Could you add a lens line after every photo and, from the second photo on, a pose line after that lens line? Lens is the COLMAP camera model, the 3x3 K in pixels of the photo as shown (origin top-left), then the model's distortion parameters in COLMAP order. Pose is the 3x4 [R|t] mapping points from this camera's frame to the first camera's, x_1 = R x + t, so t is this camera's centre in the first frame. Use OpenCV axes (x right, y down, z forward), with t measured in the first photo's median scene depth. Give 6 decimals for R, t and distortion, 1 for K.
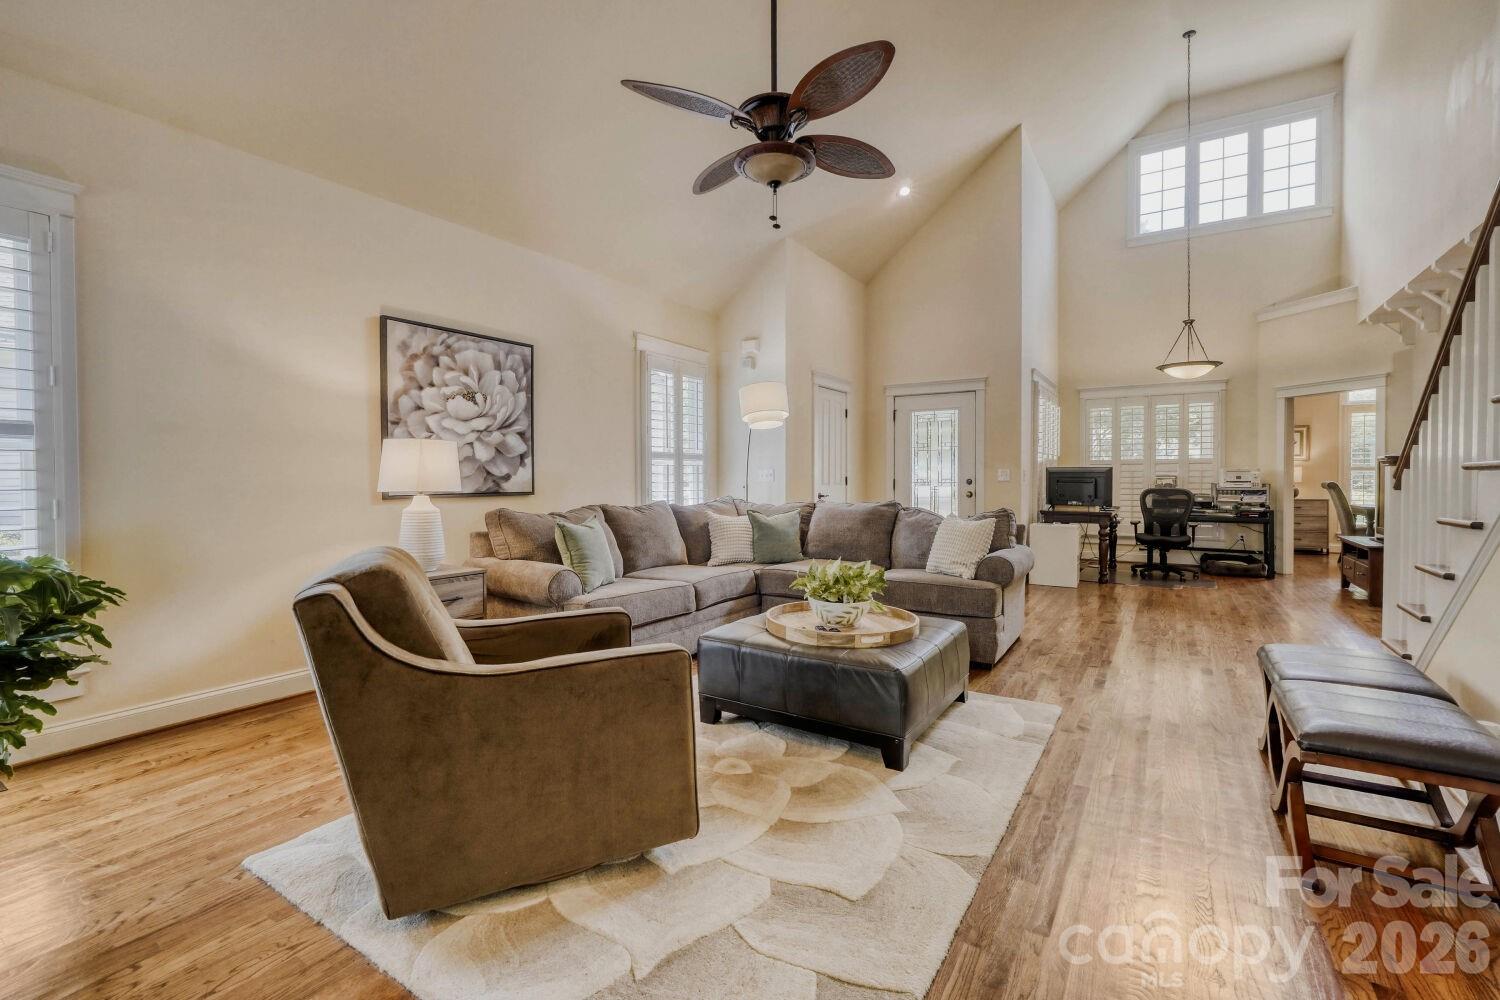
lens RADIAL K [[638.9, 0, 759.6], [0, 638.9, 488.9], [0, 0, 1]] dist [-0.012499, 0.000894]
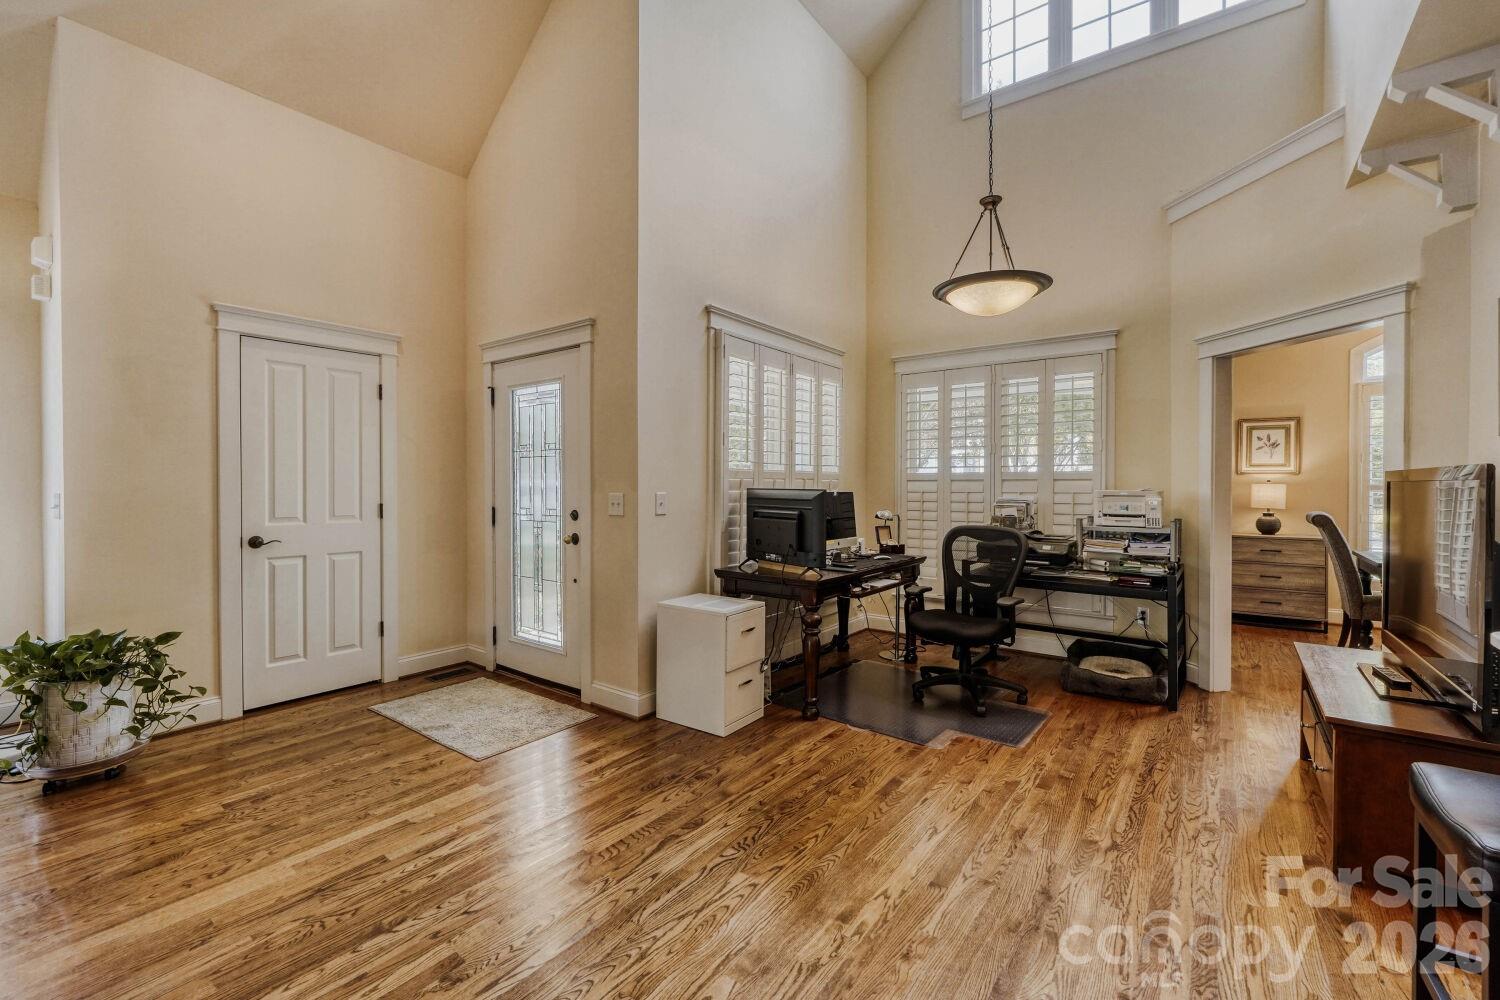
lens RADIAL K [[638.9, 0, 734.4], [0, 638.9, 492.5], [0, 0, 1]] dist [-0.012499, 0.000894]
pose [[0.997250, 0.004899, -0.073954, 0.461647], [-0.005309, 0.999972, -0.005359, -0.026135], [0.073926, 0.005737, 0.997247, 0.435910]]
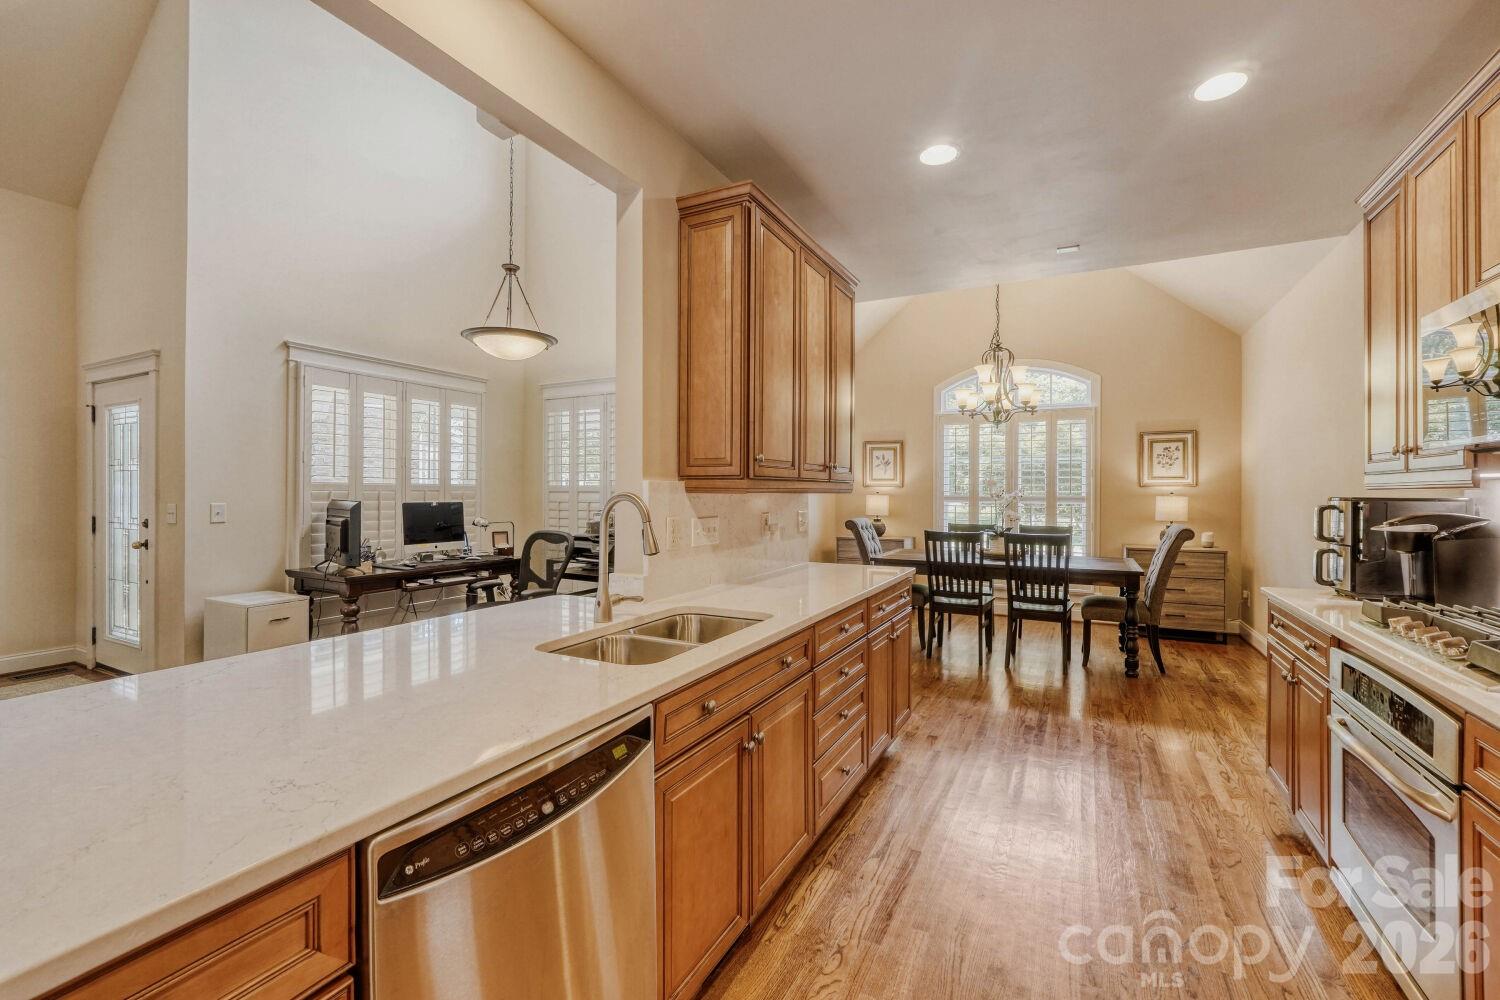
lens RADIAL K [[638.9, 0, 747.1], [0, 638.9, 491.7], [0, 0, 1]] dist [-0.012499, 0.000894]
pose [[0.994539, 0.006981, 0.104132, 0.762848], [-0.005217, 0.999838, -0.017206, -0.031549], [-0.104236, 0.016569, 0.994415, 0.319386]]
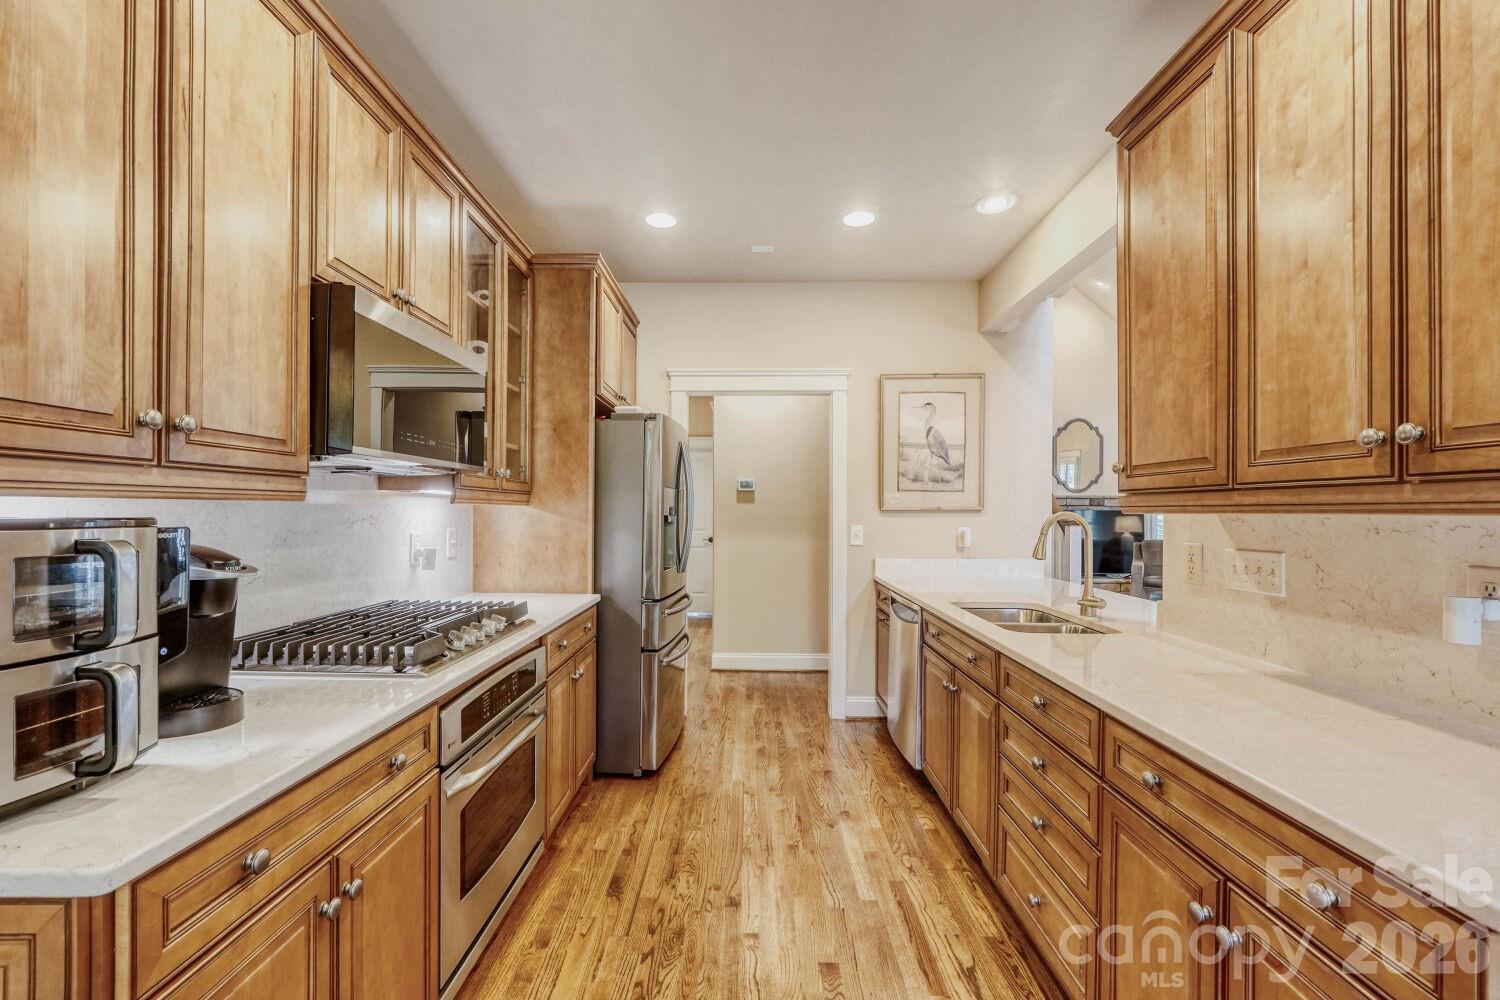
lens RADIAL K [[638.9, 0, 742.2], [0, 638.9, 506.3], [0, 0, 1]] dist [-0.012499, 0.000894]
pose [[-0.839277, -0.001603, -0.543701, 1.038421], [-0.010689, 0.999851, 0.013552, -0.039764], [0.543599, 0.017185, -0.839169, 0.736435]]
